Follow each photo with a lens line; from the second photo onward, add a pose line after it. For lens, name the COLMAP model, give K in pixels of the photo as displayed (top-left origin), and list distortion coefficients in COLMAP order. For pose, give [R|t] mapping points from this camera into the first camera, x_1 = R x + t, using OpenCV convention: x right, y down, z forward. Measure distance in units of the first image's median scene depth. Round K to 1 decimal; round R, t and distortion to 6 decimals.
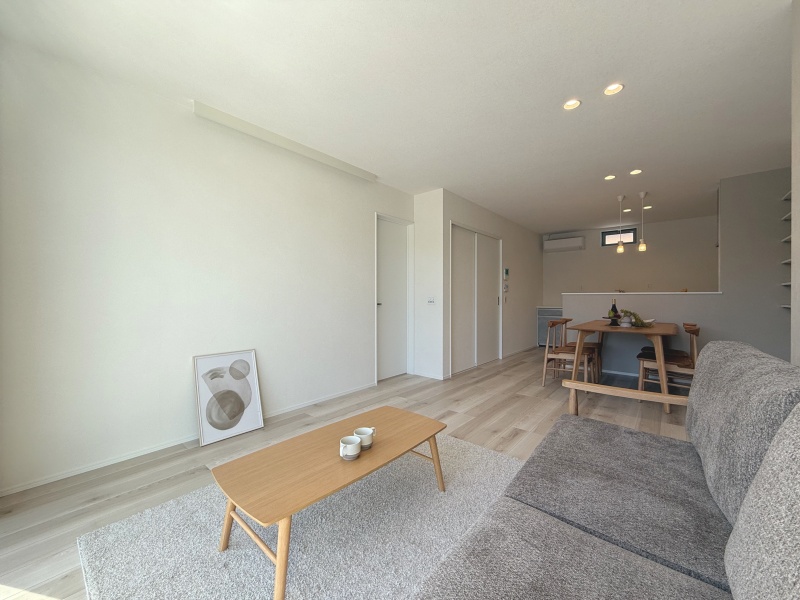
lens RADIAL K [[319.5, 0, 395.6], [0, 319.5, 299.4], [0, 0, 1]] dist [0.000116, -0.000141]
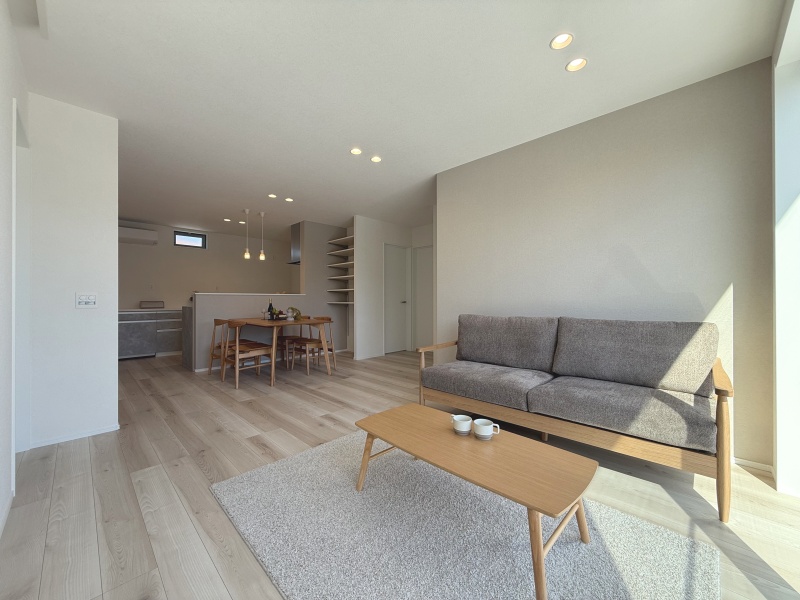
lens RADIAL K [[319.5, 0, 395.8], [0, 319.5, 299.4], [0, 0, 1]] dist [0.000116, -0.000141]
pose [[0.063741, 0.001278, 0.997966, -0.520080], [0.007670, 0.999969, -0.001770, 0.008046], [-0.997937, 0.007767, 0.063729, 0.509536]]
